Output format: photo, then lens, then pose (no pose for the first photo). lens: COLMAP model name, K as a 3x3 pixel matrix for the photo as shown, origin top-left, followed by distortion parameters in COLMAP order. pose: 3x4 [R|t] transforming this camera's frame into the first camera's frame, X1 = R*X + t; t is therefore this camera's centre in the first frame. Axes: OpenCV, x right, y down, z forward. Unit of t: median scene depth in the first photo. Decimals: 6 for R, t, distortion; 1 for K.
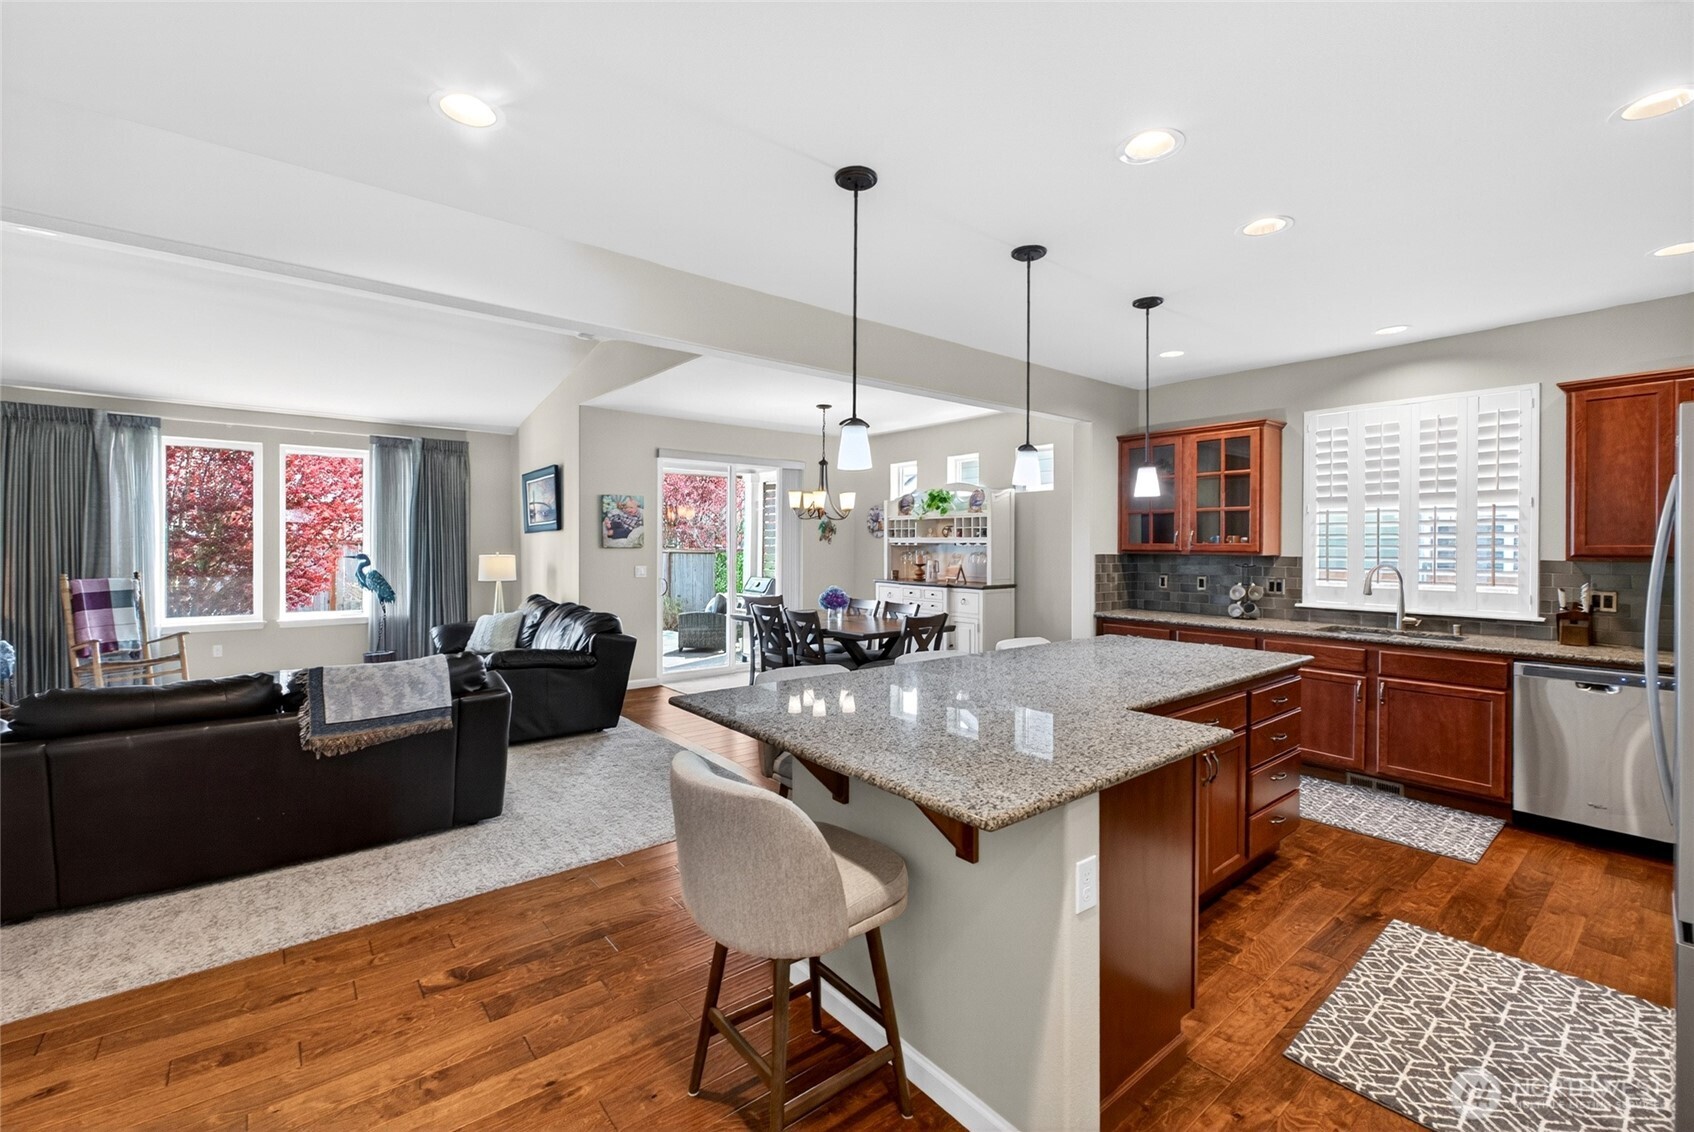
lens RADIAL K [[717.5, 0, 852.8], [0, 717.5, 552.3], [0, 0, 1]] dist [-0.000441, -0.000284]
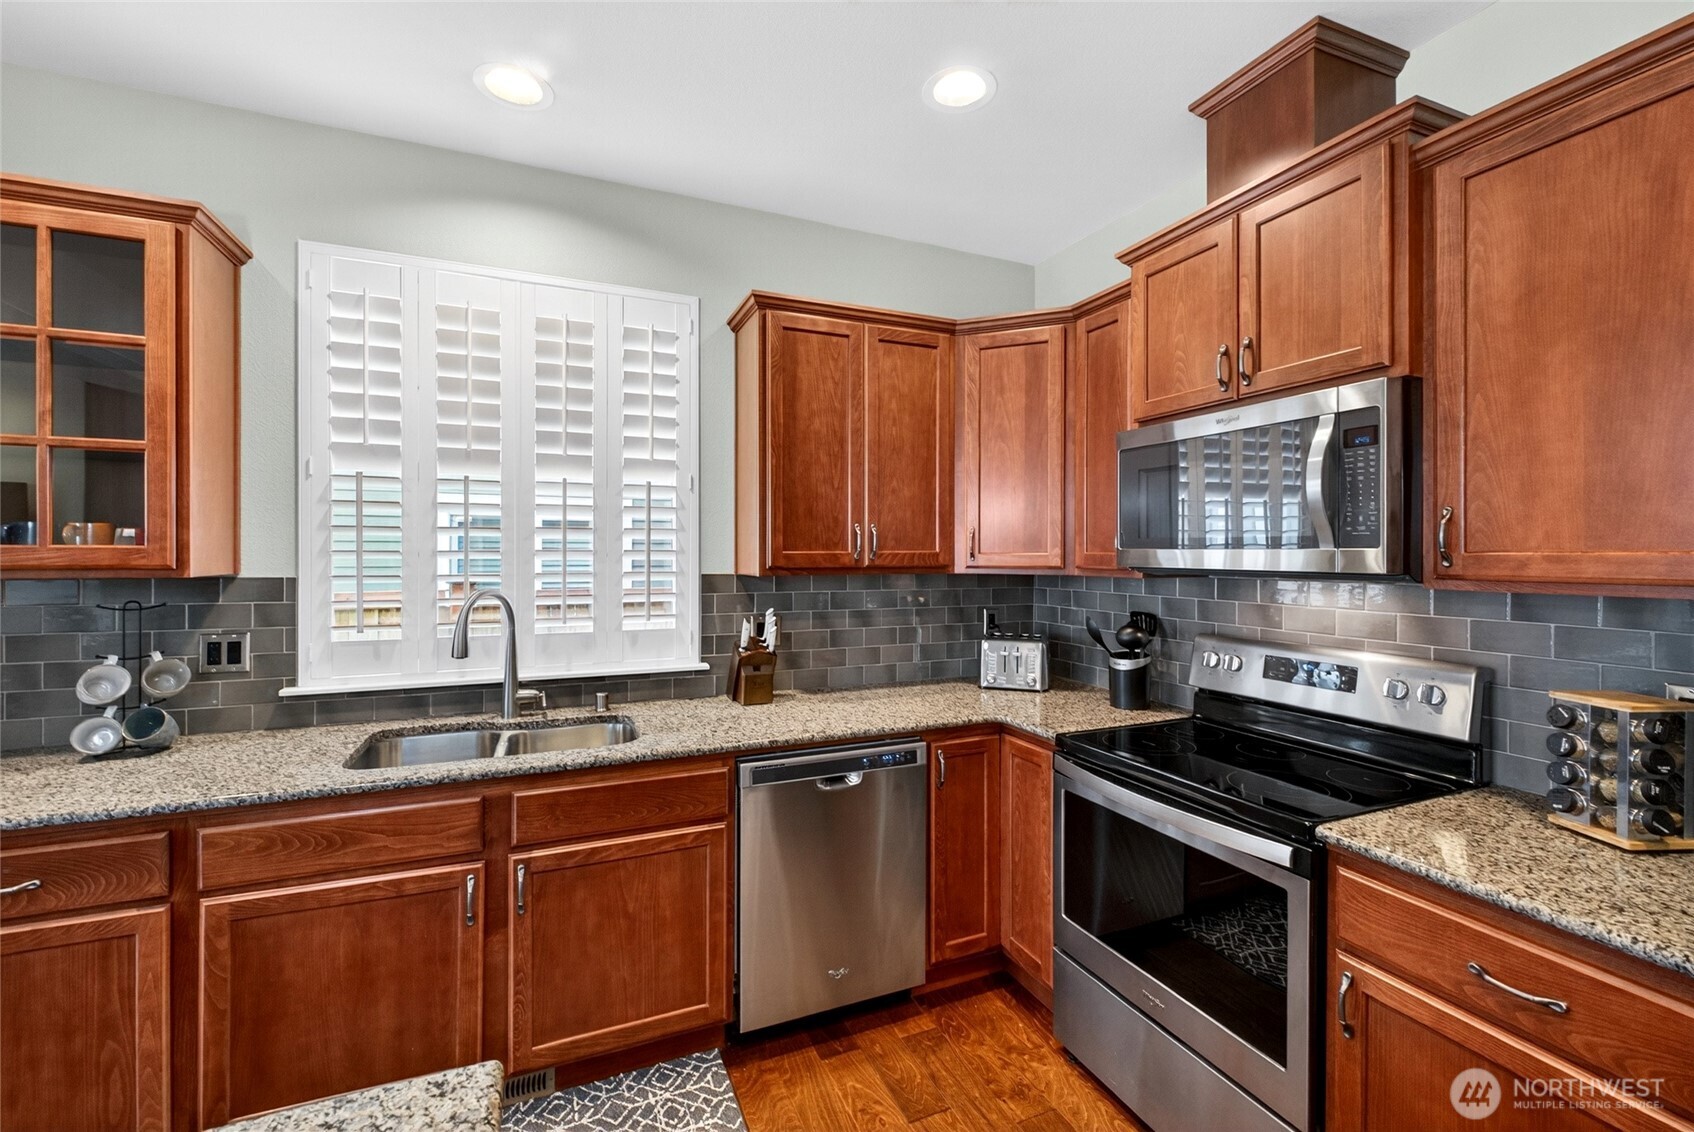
lens RADIAL K [[717.5, 0, 852.8], [0, 717.5, 552.3], [0, 0, 1]] dist [-0.000441, -0.000284]
pose [[0.285038, -0.001558, 0.958515, 0.341919], [0.008795, 0.999961, -0.000990, -0.006043], [-0.958476, 0.008713, 0.285041, 0.615430]]
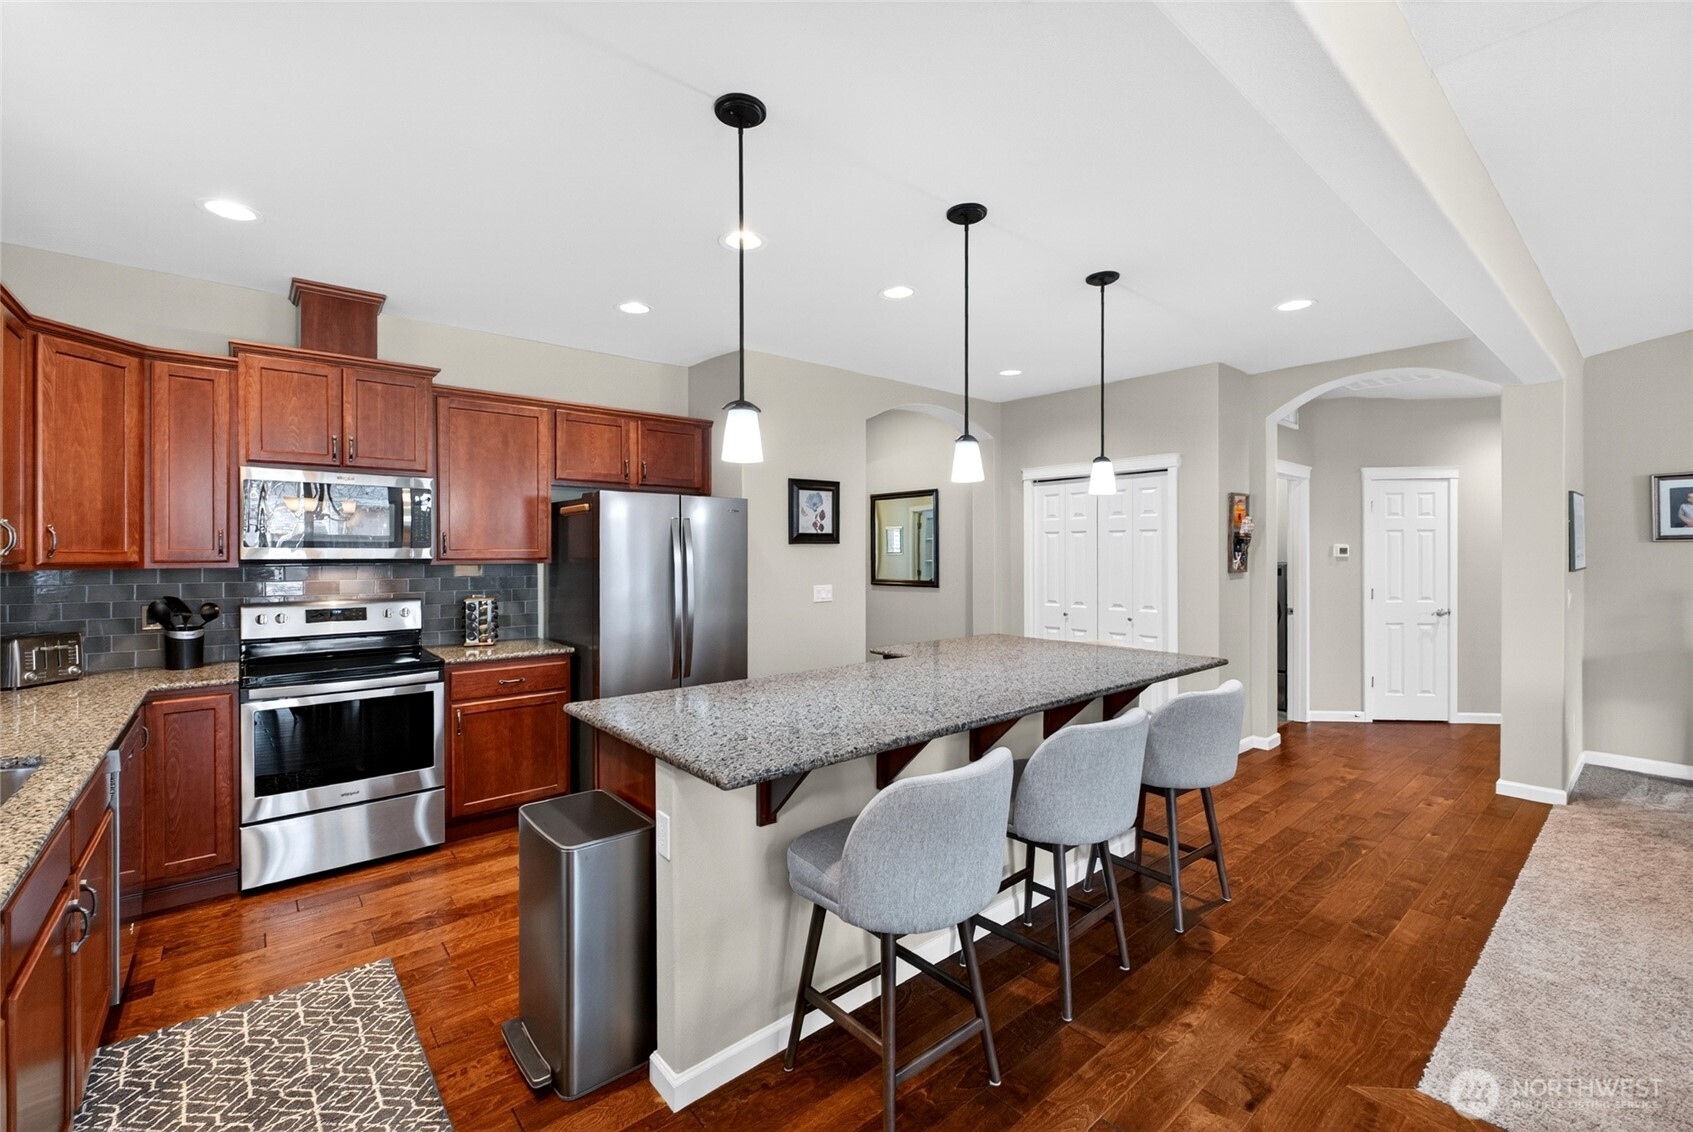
lens RADIAL K [[711.2, 0, 846.5], [0, 711.2, 566.0], [0, 0, 1]] dist [-0.001991, -0.000546]
pose [[-0.999865, -0.000332, -0.016437, 0.276094], [-0.000708, 0.999739, 0.022846, -0.004788], [0.016425, 0.022855, -0.999604, 1.284450]]
